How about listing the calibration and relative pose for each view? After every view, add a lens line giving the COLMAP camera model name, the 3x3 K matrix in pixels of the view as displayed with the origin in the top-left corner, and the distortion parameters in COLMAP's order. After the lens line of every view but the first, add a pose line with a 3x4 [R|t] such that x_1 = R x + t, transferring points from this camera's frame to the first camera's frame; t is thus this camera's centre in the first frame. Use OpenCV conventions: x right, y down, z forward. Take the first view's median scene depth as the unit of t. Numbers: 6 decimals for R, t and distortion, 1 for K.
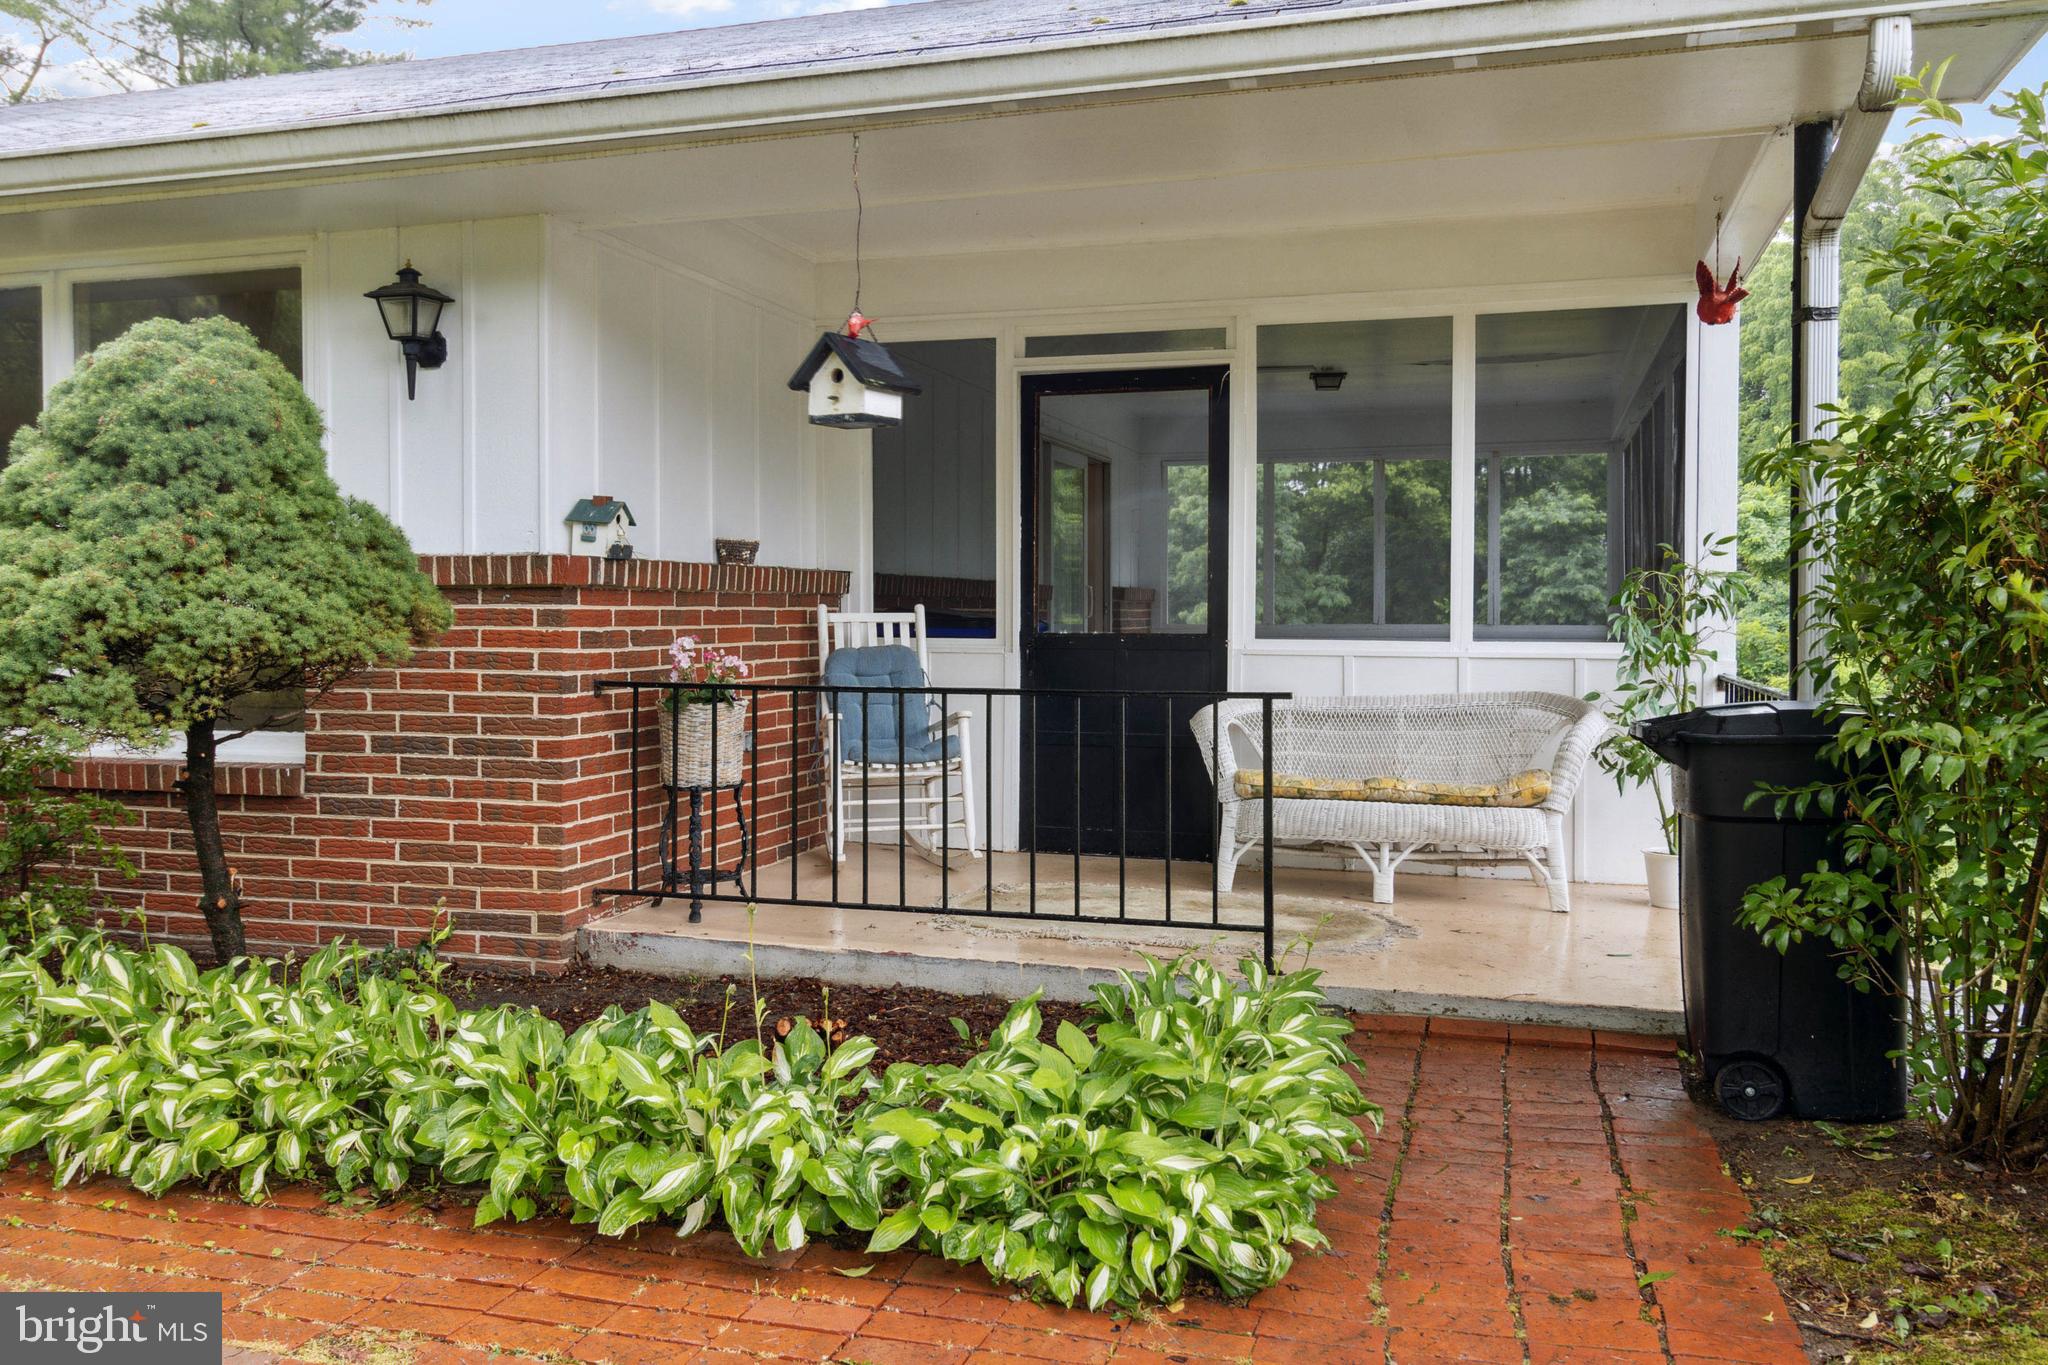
lens RADIAL K [[1693.1, 0, 1020.2], [0, 1693.1, 623.4], [0, 0, 1]] dist [-0.005311, -0.001912]
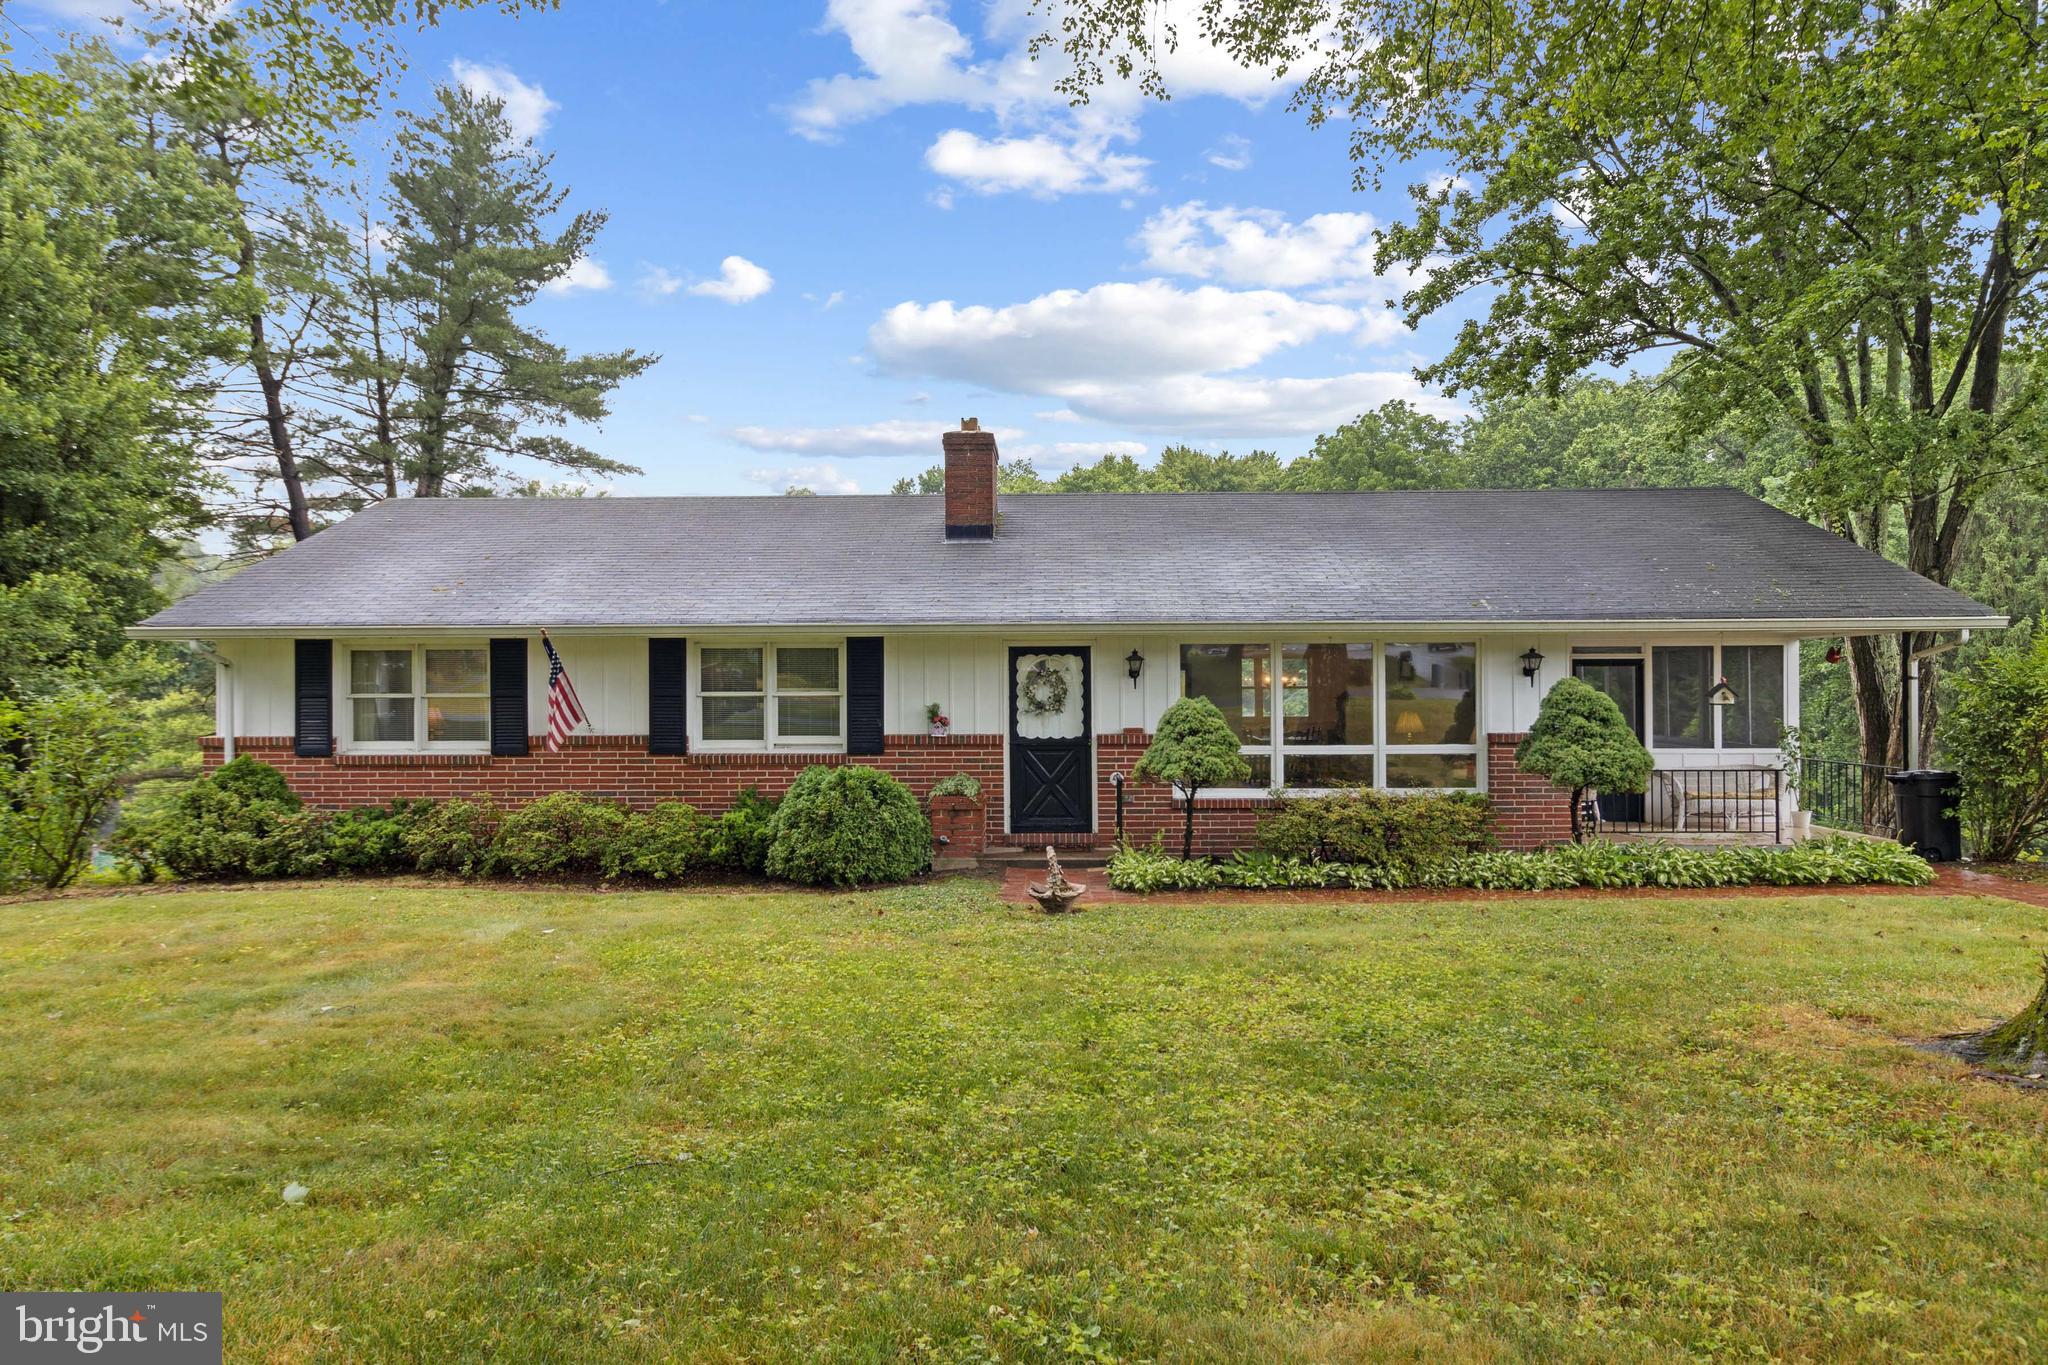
lens RADIAL K [[1279.0, 0, 993.3], [0, 1279.0, 684.6], [0, 0, 1]] dist [0.022091, 0.000373]
pose [[0.964199, -0.005568, 0.265123, -1.524875], [0.005789, 0.999983, -0.000054, -0.106724], [-0.265118, 0.001587, 0.964215, -0.867647]]
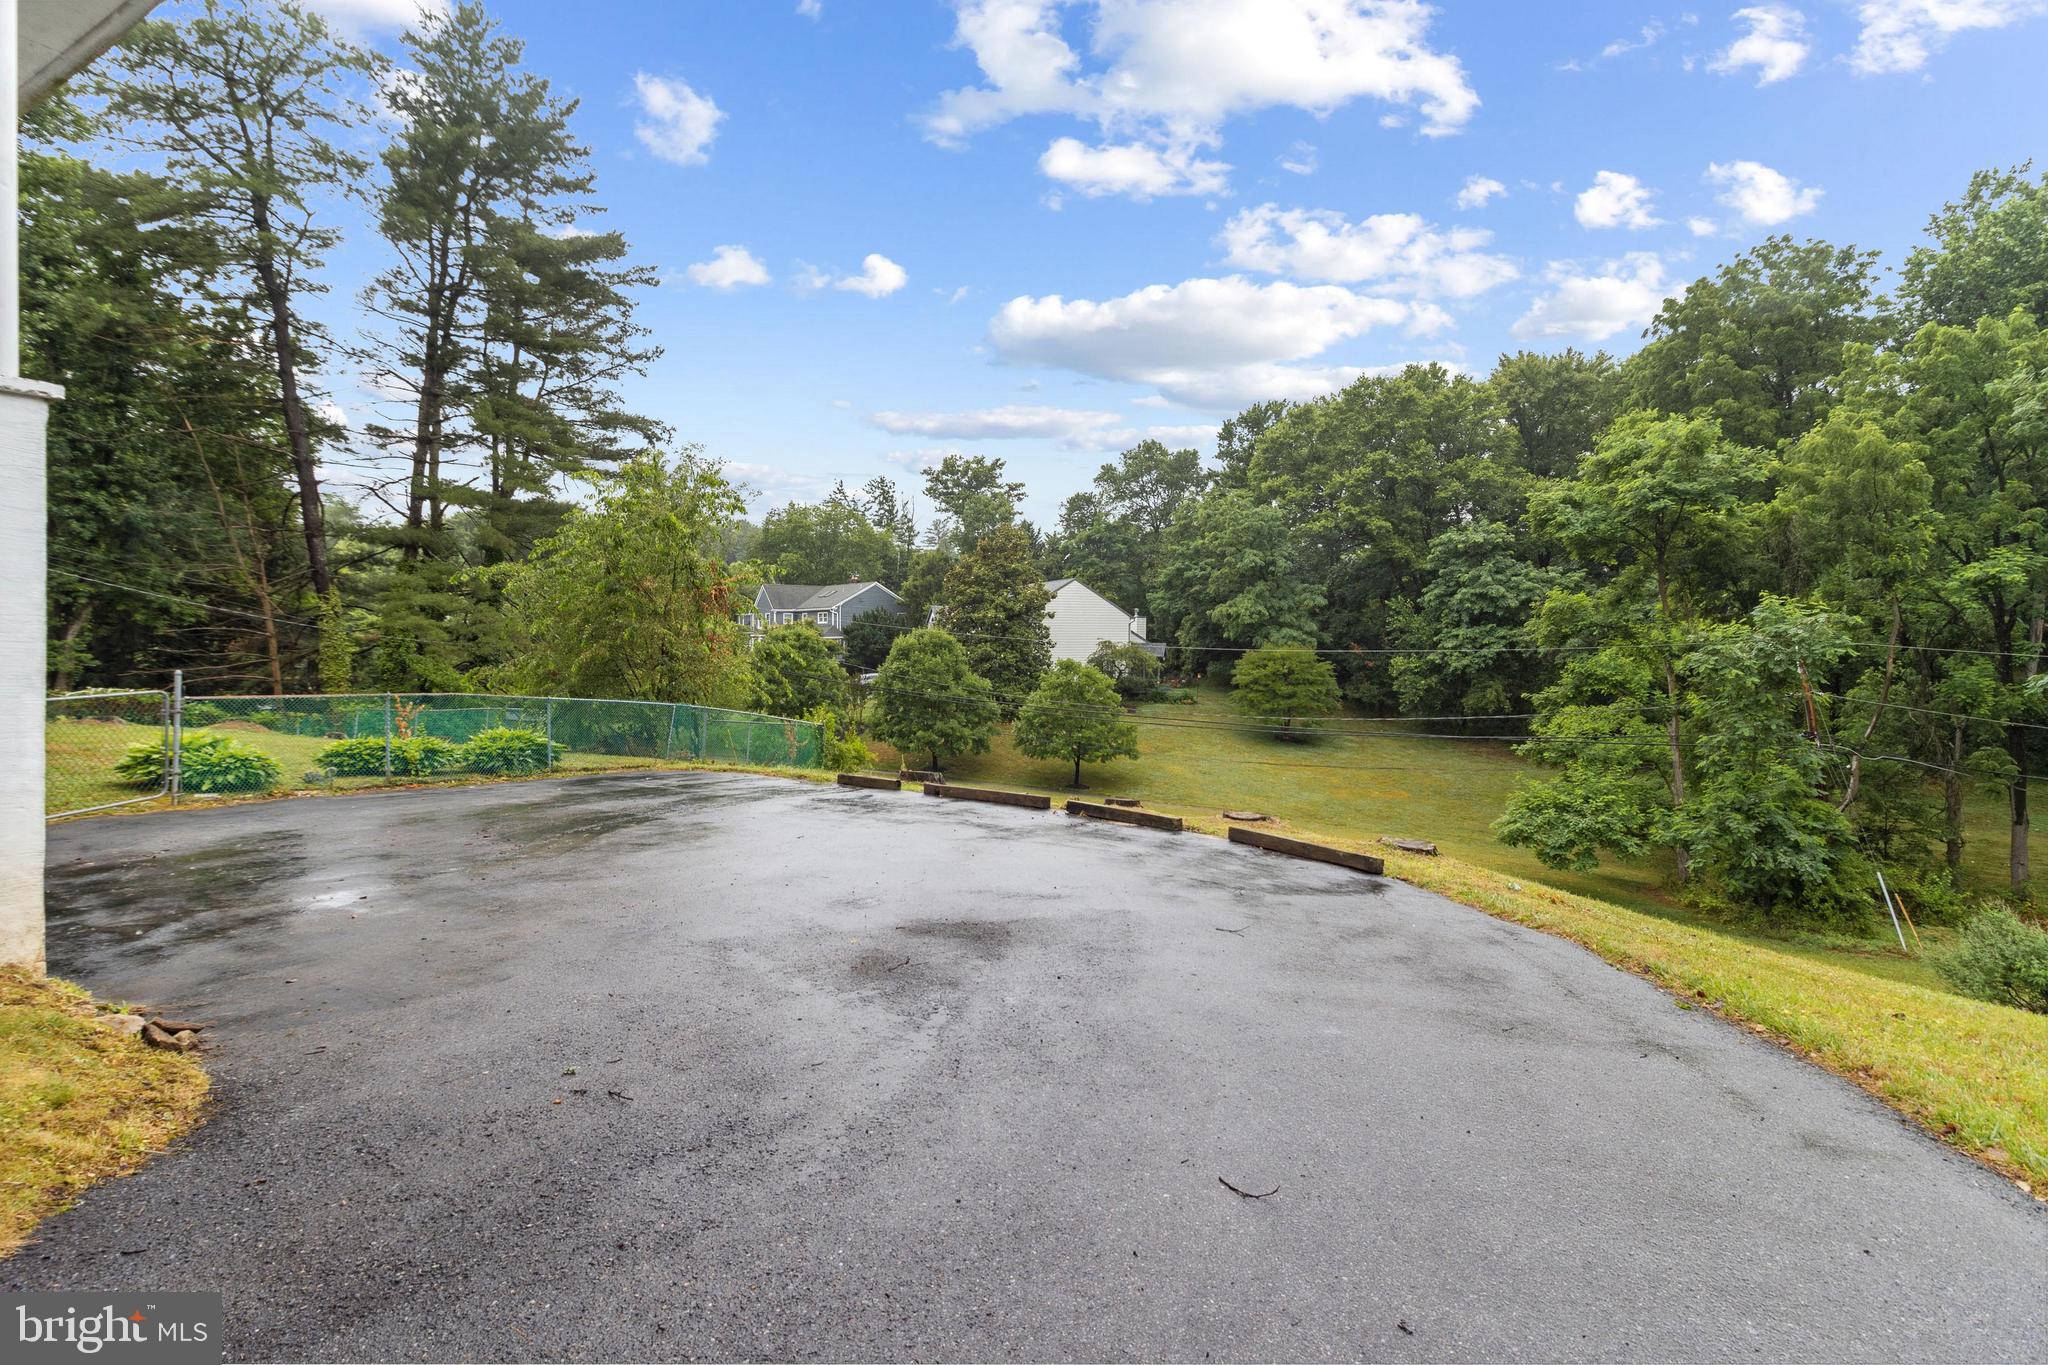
lens RADIAL K [[962.6, 0, 1029.0], [0, 962.6, 656.6], [0, 0, 1]] dist [0.003237, -0.000026]
pose [[0.973479, 0.001862, -0.228771, 1.246212], [-0.000922, 0.999991, 0.004216, 0.278874], [0.228777, -0.003893, 0.973471, 1.266154]]
